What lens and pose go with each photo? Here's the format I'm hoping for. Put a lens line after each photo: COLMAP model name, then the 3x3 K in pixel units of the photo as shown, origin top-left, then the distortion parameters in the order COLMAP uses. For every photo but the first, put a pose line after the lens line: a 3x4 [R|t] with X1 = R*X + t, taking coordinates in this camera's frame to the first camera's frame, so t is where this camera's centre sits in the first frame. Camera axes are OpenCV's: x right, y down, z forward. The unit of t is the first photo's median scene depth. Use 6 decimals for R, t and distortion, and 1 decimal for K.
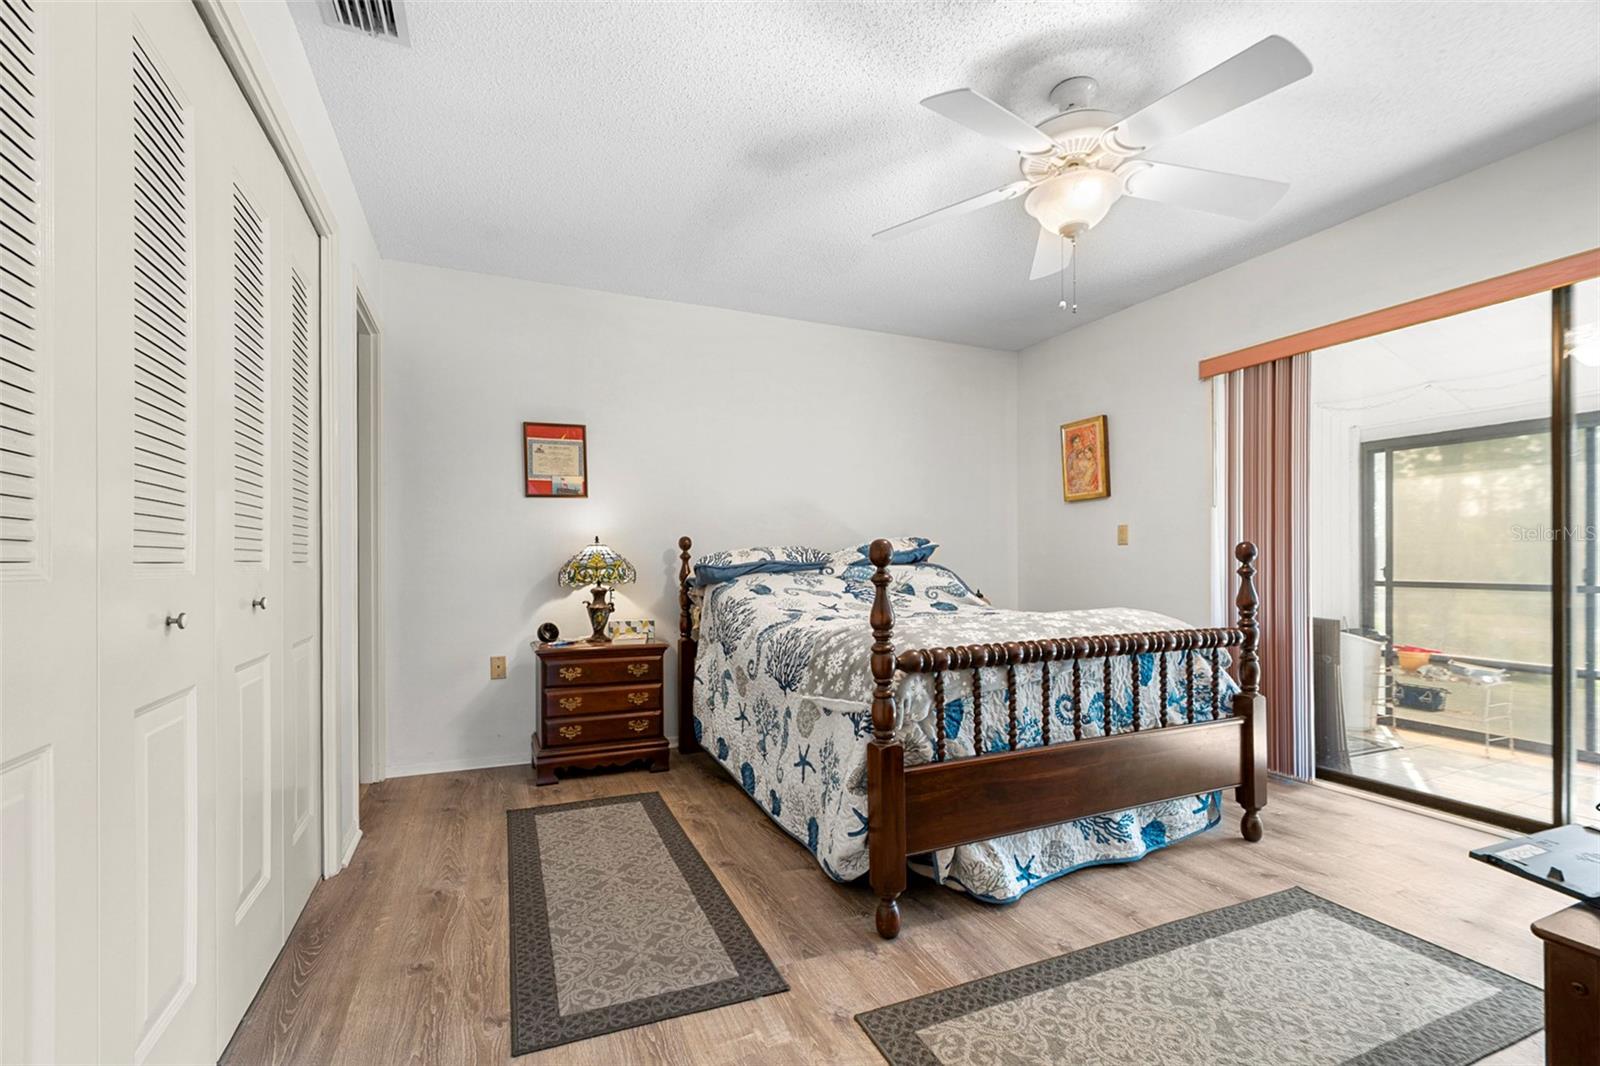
lens RADIAL K [[699.3, 0, 800.6], [0, 699.3, 552.2], [0, 0, 1]] dist [-0.002636, 0.000282]
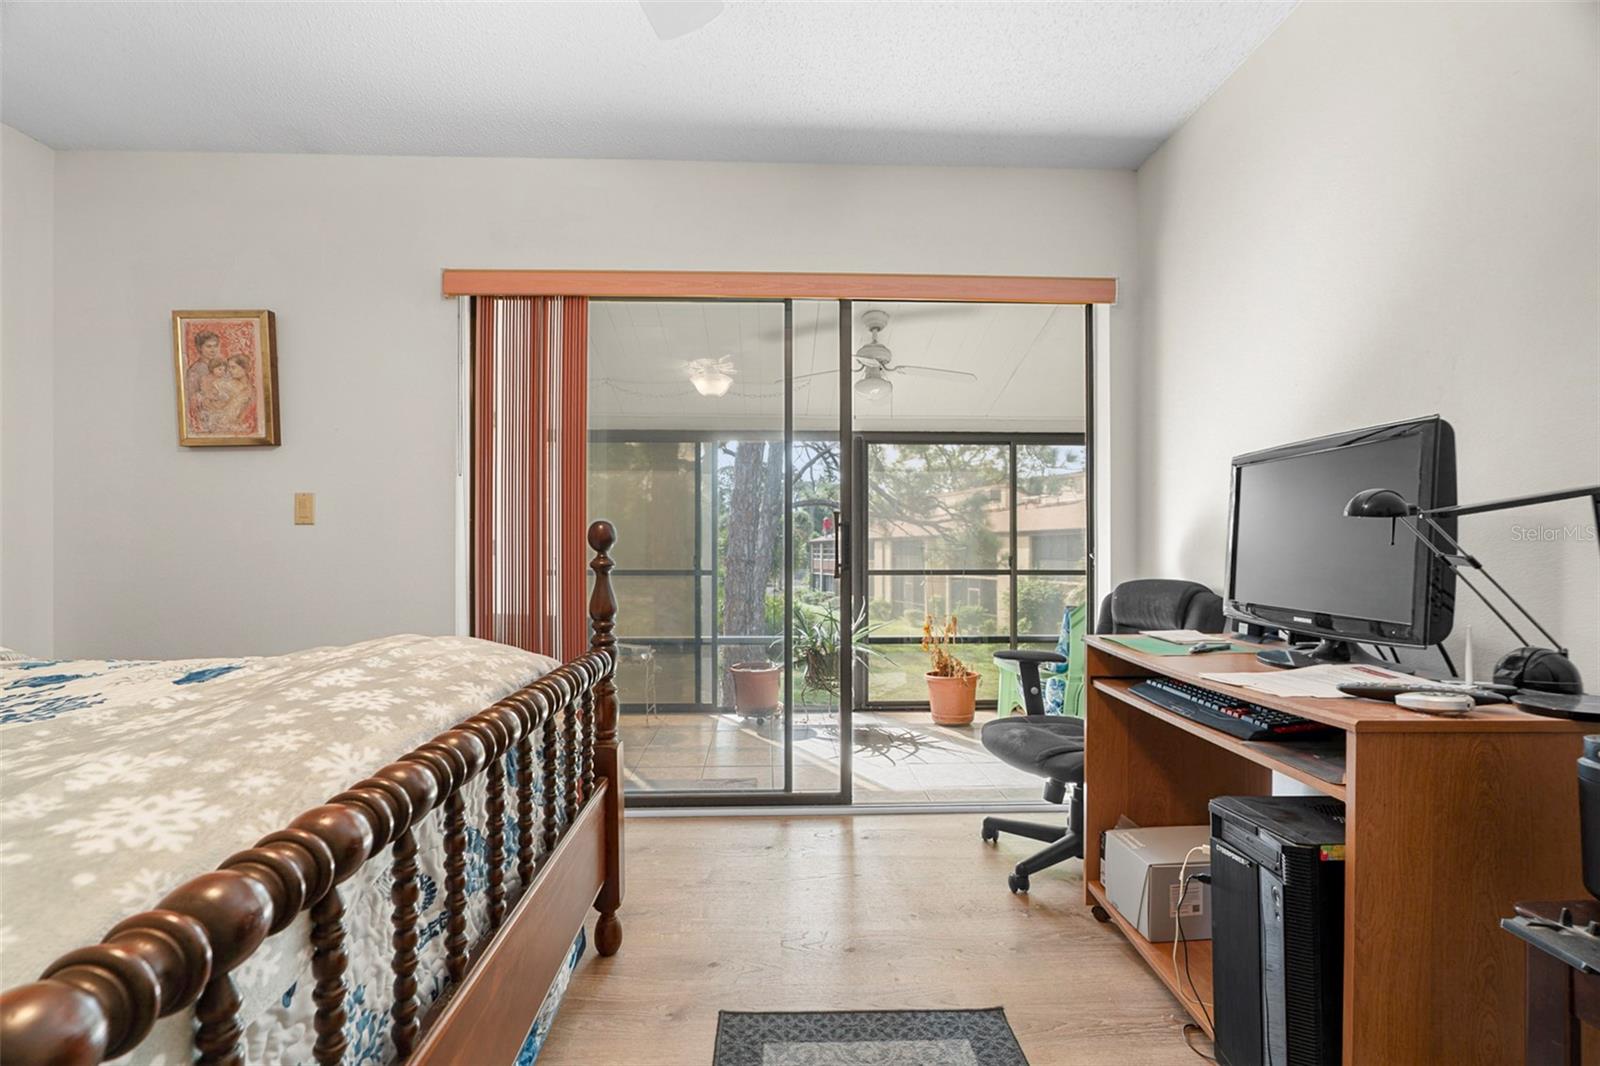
lens RADIAL K [[688.6, 0, 797.4], [0, 688.6, 548.6], [0, 0, 1]] dist [-0.008950, -0.000067]
pose [[0.369447, 0.002639, 0.929248, 0.064565], [-0.010624, 0.999943, 0.001384, 0.007118], [-0.929191, -0.010383, 0.369454, 0.455144]]
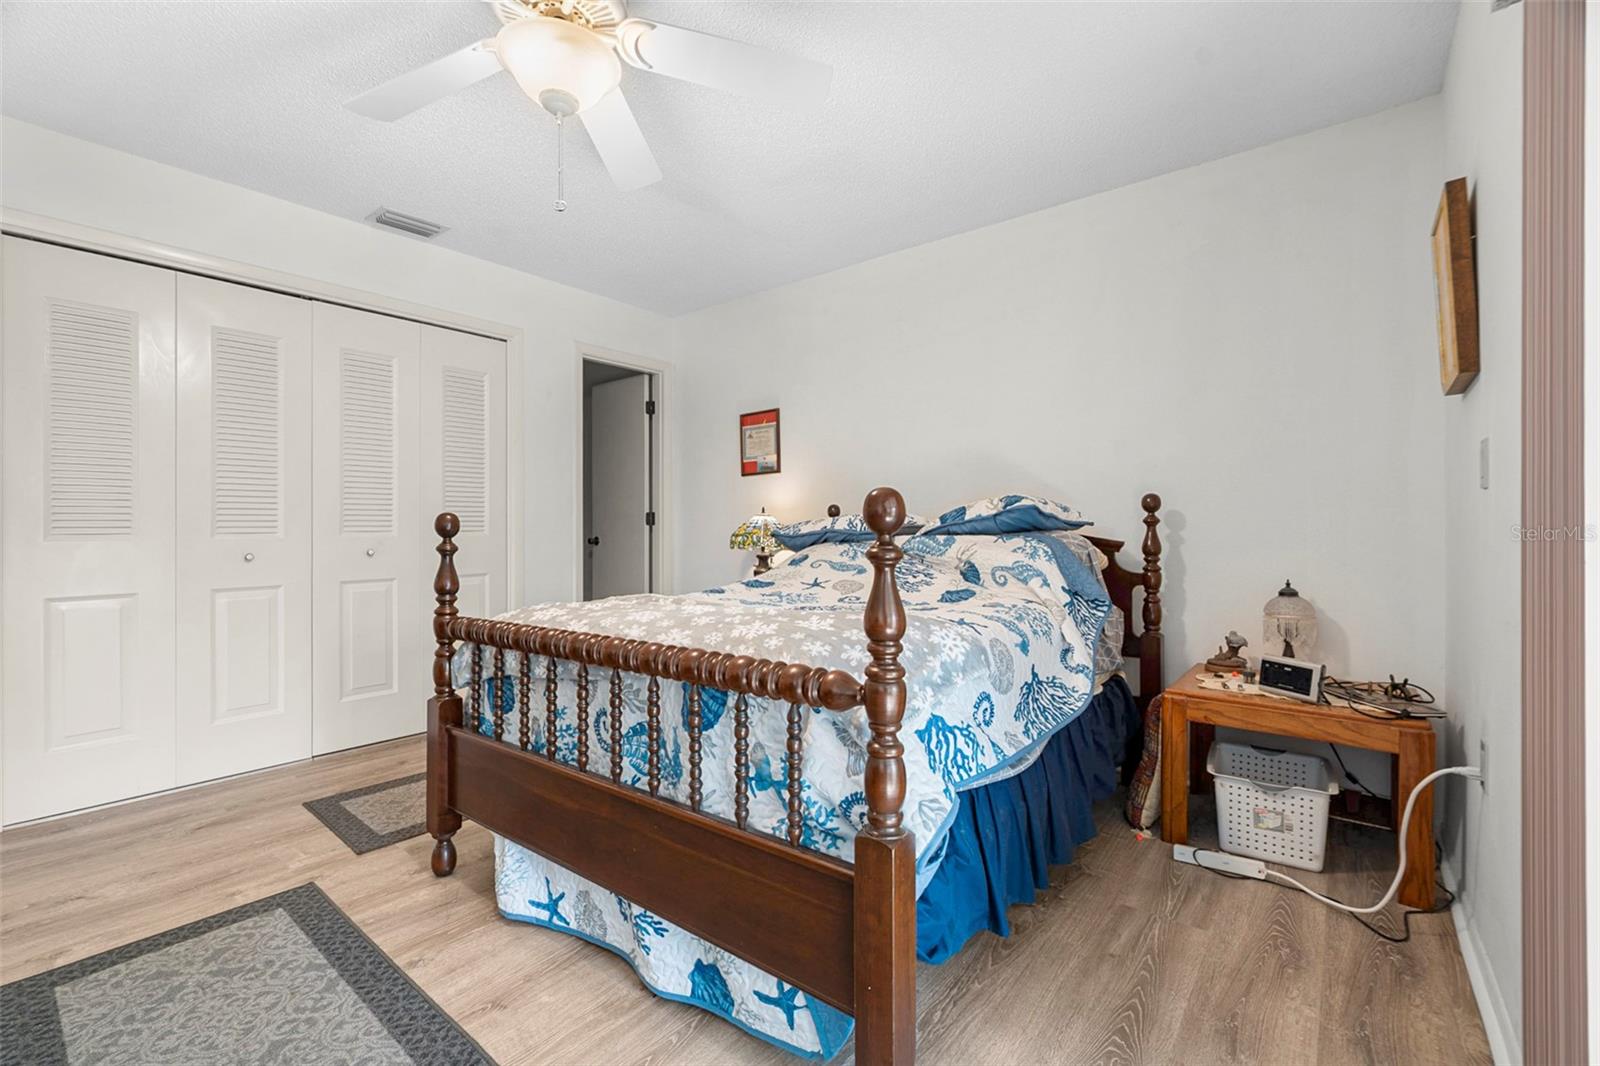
lens RADIAL K [[696.8, 0, 799.1], [0, 696.8, 525.7], [0, 0, 1]] dist [0.002249, 0.000782]
pose [[0.453171, -0.004842, -0.891411, 0.811346], [0.017799, 0.999835, 0.003618, 0.004095], [0.891246, -0.017506, 0.453182, 0.601804]]
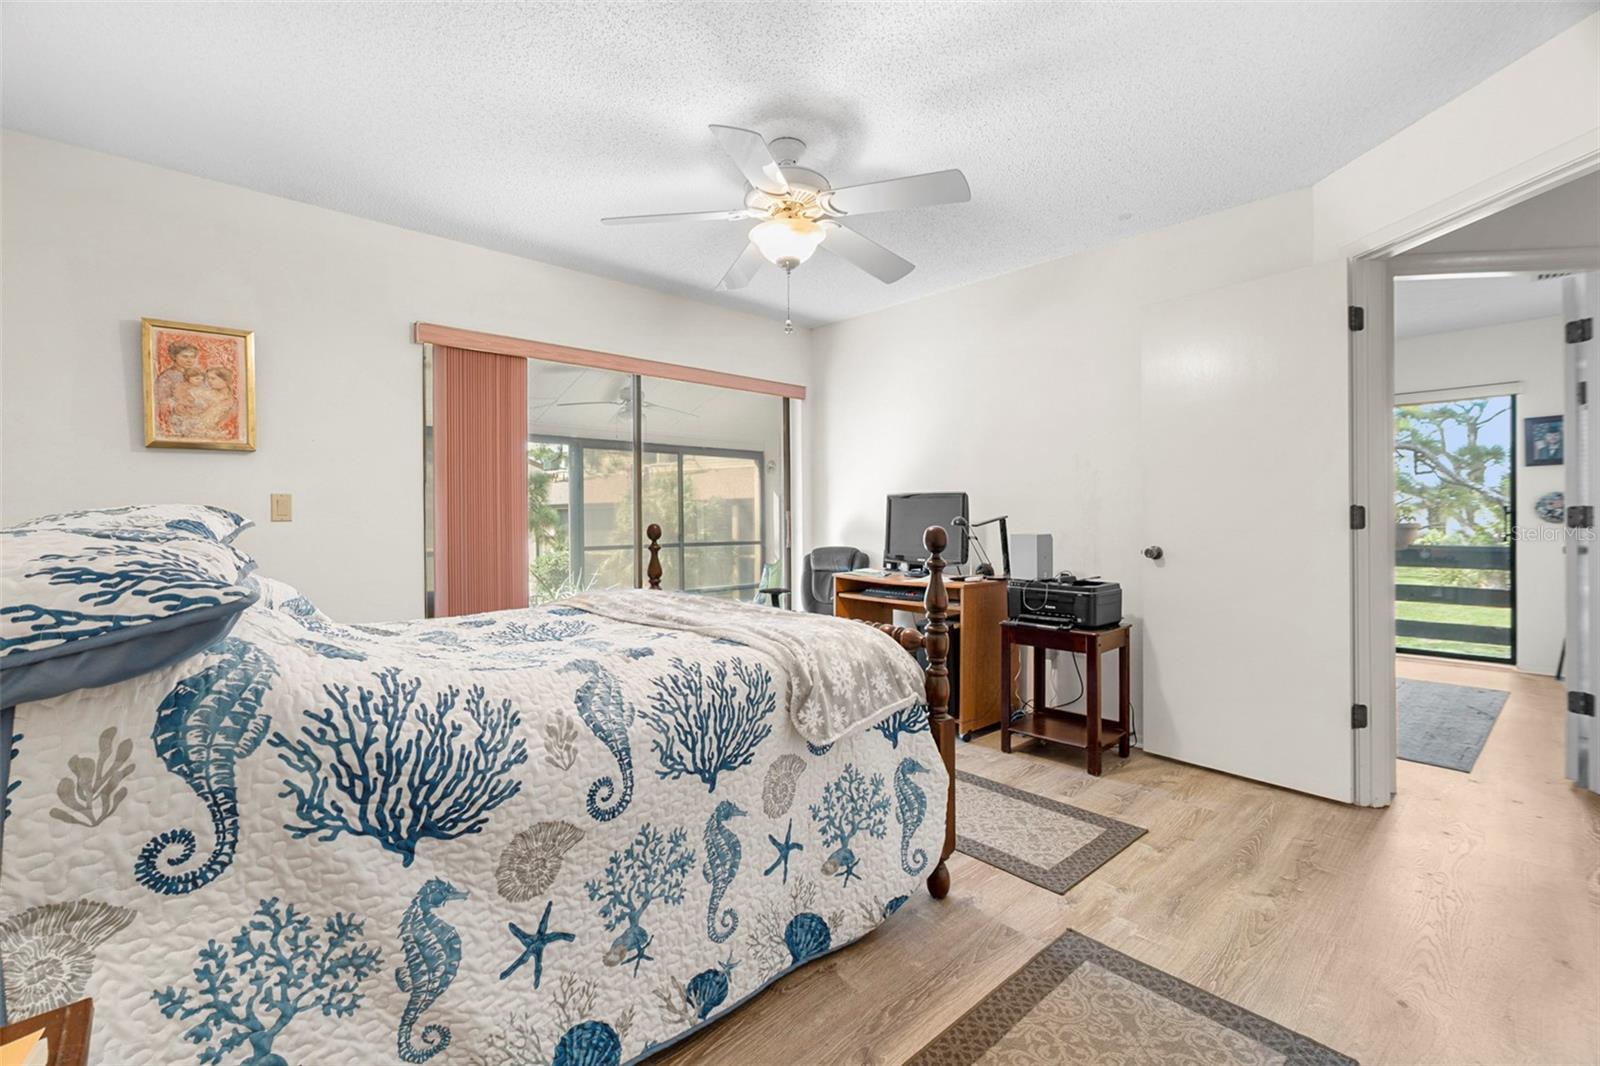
lens RADIAL K [[698.0, 0, 784.2], [0, 698.0, 505.8], [0, 0, 1]] dist [-0.002833, -0.000285]
pose [[-0.314523, 0.020872, 0.949020, -0.493788], [-0.003465, 0.999726, -0.023136, -0.014495], [-0.949244, -0.010565, -0.314364, 0.932711]]
